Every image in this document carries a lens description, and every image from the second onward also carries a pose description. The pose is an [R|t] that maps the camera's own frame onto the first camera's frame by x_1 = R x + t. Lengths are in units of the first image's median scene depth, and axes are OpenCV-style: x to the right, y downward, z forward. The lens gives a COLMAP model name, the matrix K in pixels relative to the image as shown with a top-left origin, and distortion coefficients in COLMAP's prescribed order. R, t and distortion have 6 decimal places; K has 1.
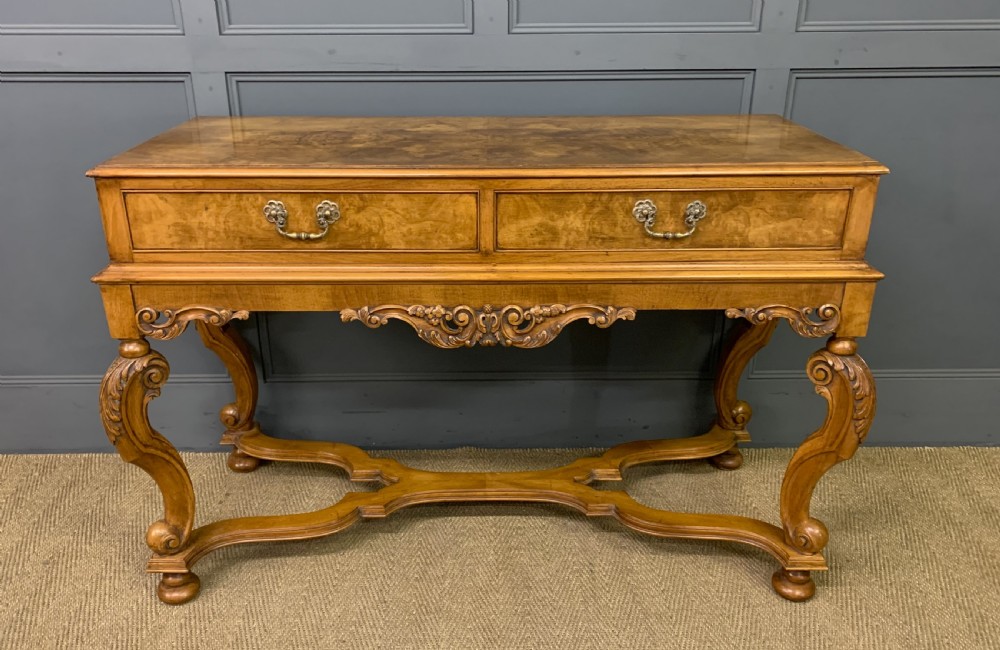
lens RADIAL K [[791.9, 0, 484.5], [0, 791.9, 331.1], [0, 0, 1]] dist [0.058315, -0.058018]
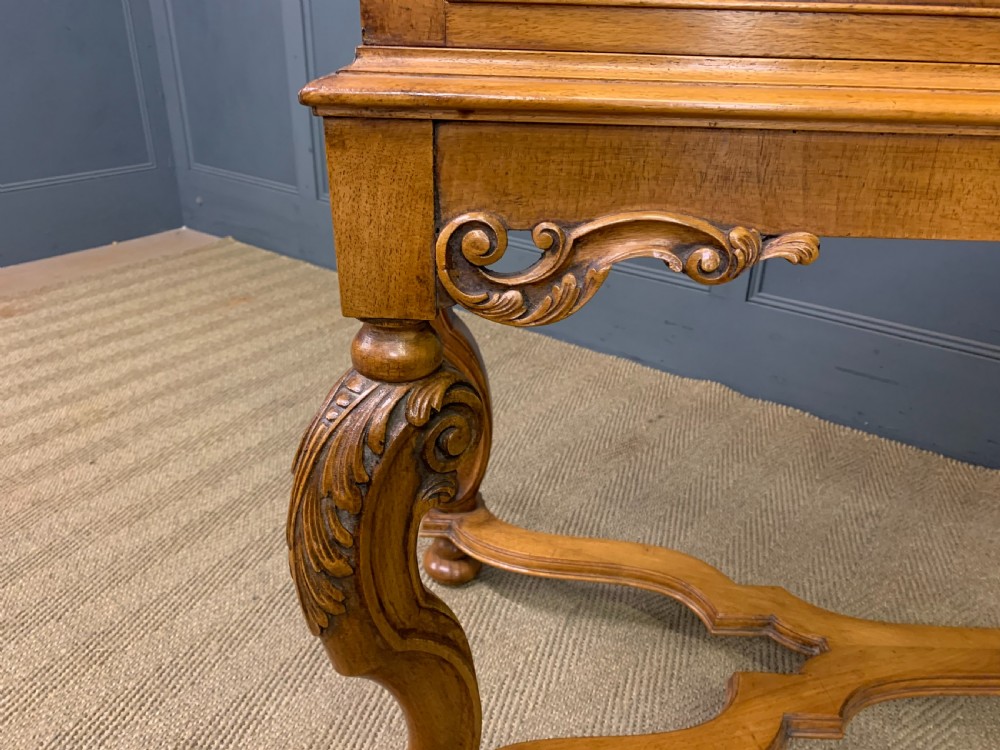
lens RADIAL K [[769.1, 0, 500.0], [0, 769.1, 375.0], [0, 0, 1]] dist [0.044318, -0.057259]
pose [[0.999549, 0.029876, 0.003049, -0.413558], [-0.029974, 0.998736, 0.040342, 0.017905], [-0.001840, -0.040416, 0.999181, 0.717062]]
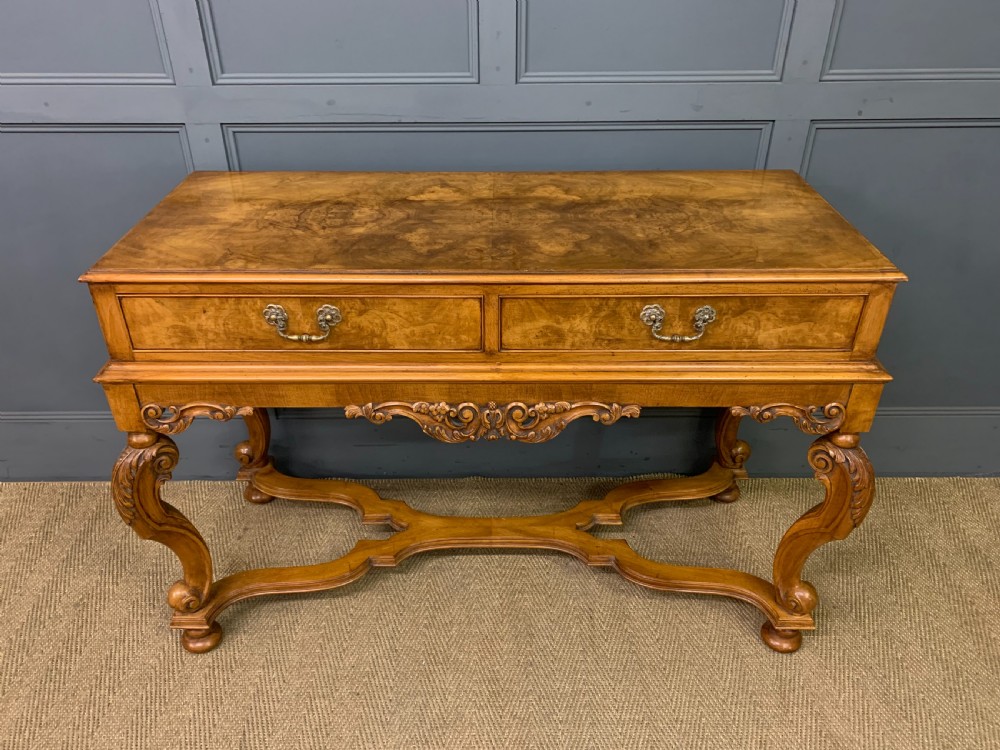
lens RADIAL K [[754.5, 0, 492.1], [0, 754.5, 378.1], [0, 0, 1]] dist [0.055104, -0.053100]
pose [[0.999987, 0.002821, -0.004287, 0.007906], [-0.002126, 0.988055, 0.154086, -0.209663], [0.004670, -0.154075, 0.988048, 0.065243]]
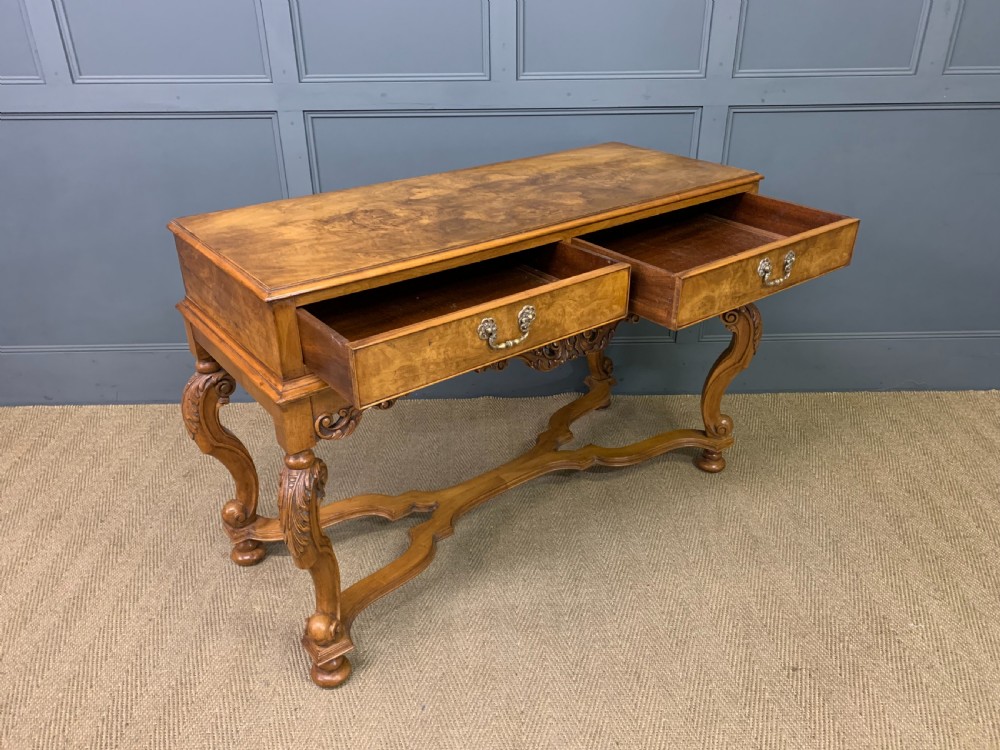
lens RADIAL K [[761.3, 0, 500.0], [0, 761.3, 375.0], [0, 0, 1]] dist [0.052524, -0.056883]
pose [[0.794491, -0.285206, 0.536135, -0.756505], [0.246228, 0.958318, 0.144912, -0.164768], [-0.555117, 0.016880, 0.831601, 0.053758]]
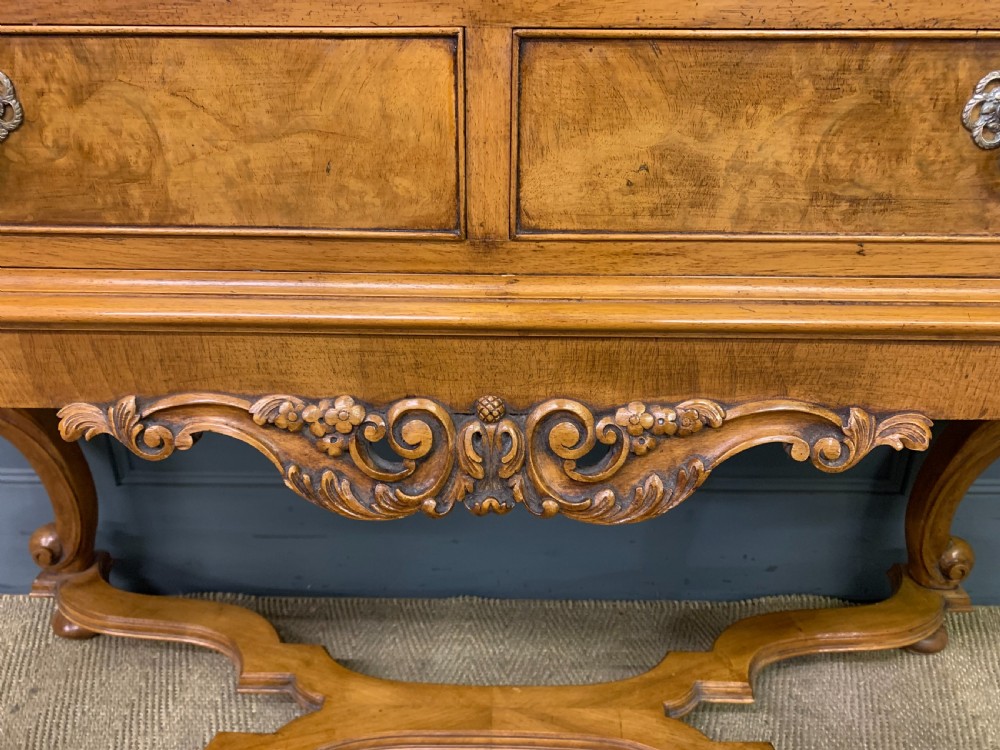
lens RADIAL K [[767.9, 0, 494.7], [0, 767.9, 370.1], [0, 0, 1]] dist [0.008827, -0.006915]
pose [[0.999658, 0.016544, -0.020250, 0.012703], [-0.016167, 0.999695, 0.018667, -0.051079], [0.020553, -0.018333, 0.999621, 0.674164]]
